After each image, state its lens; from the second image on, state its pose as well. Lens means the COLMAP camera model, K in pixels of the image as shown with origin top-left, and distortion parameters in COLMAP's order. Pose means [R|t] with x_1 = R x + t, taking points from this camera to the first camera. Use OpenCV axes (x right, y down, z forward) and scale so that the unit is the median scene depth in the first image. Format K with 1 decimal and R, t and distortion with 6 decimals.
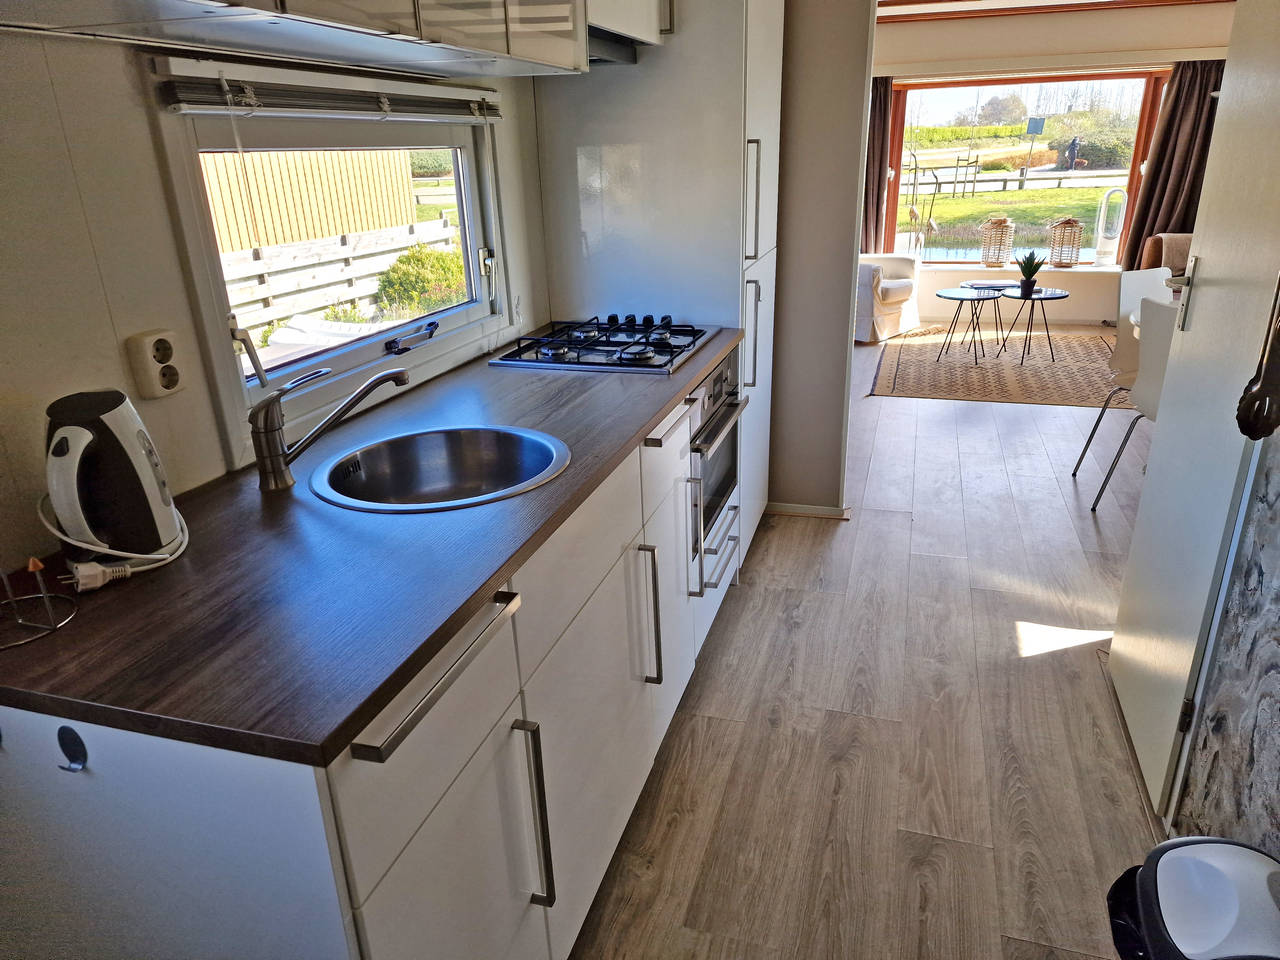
lens RADIAL K [[851.8, 0, 644.1], [0, 851.8, 476.7], [0, 0, 1]] dist [0.076375, -0.070682]
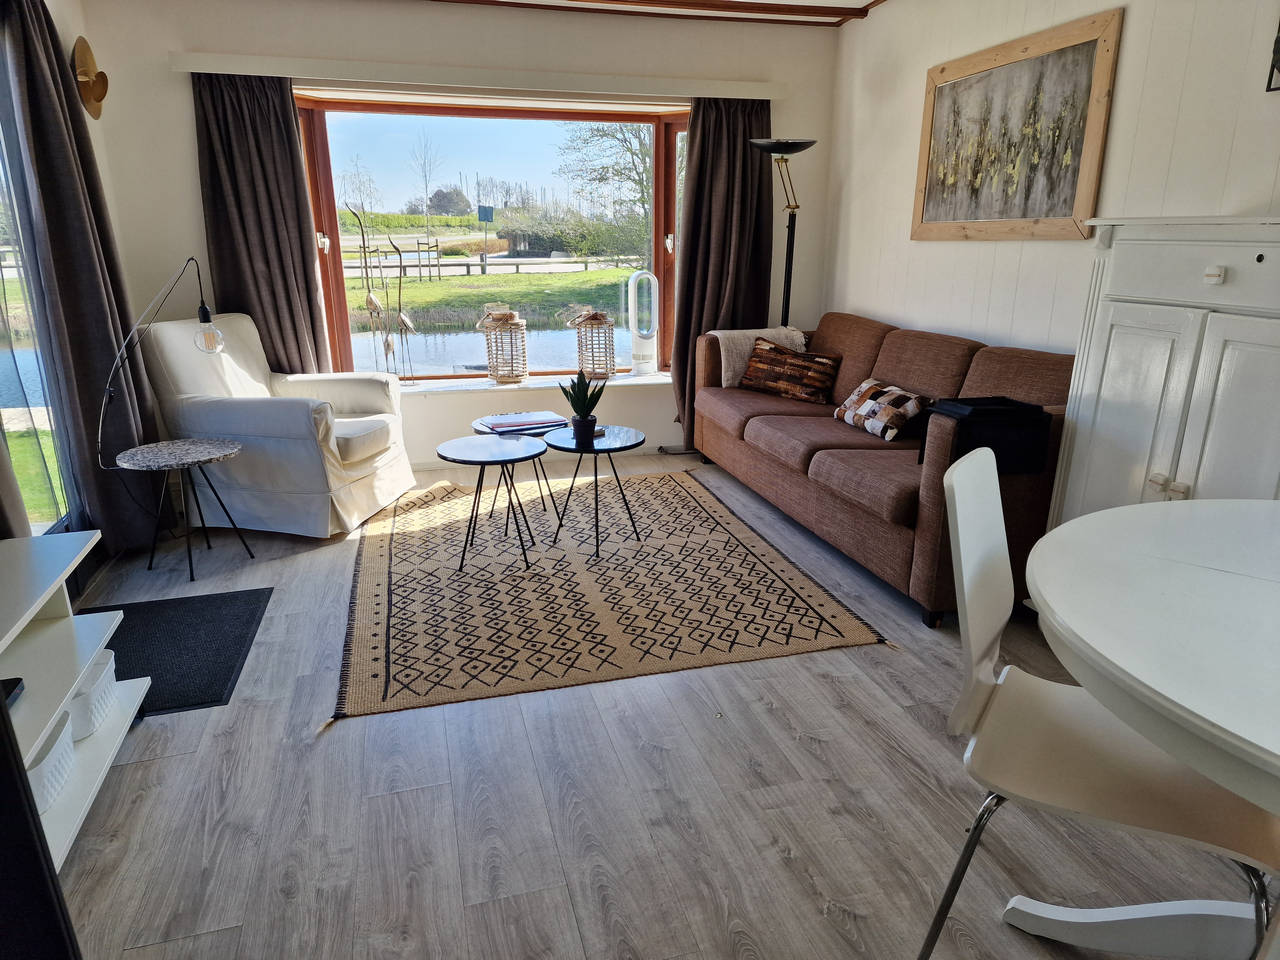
lens RADIAL K [[847.6, 0, 655.6], [0, 847.6, 480.1], [0, 0, 1]] dist [0.140878, -0.167520]
pose [[0.831107, -0.132996, 0.539975, 0.148576], [0.178654, 0.983366, -0.032773, -0.142921], [-0.526635, 0.123707, 0.841042, 0.441309]]
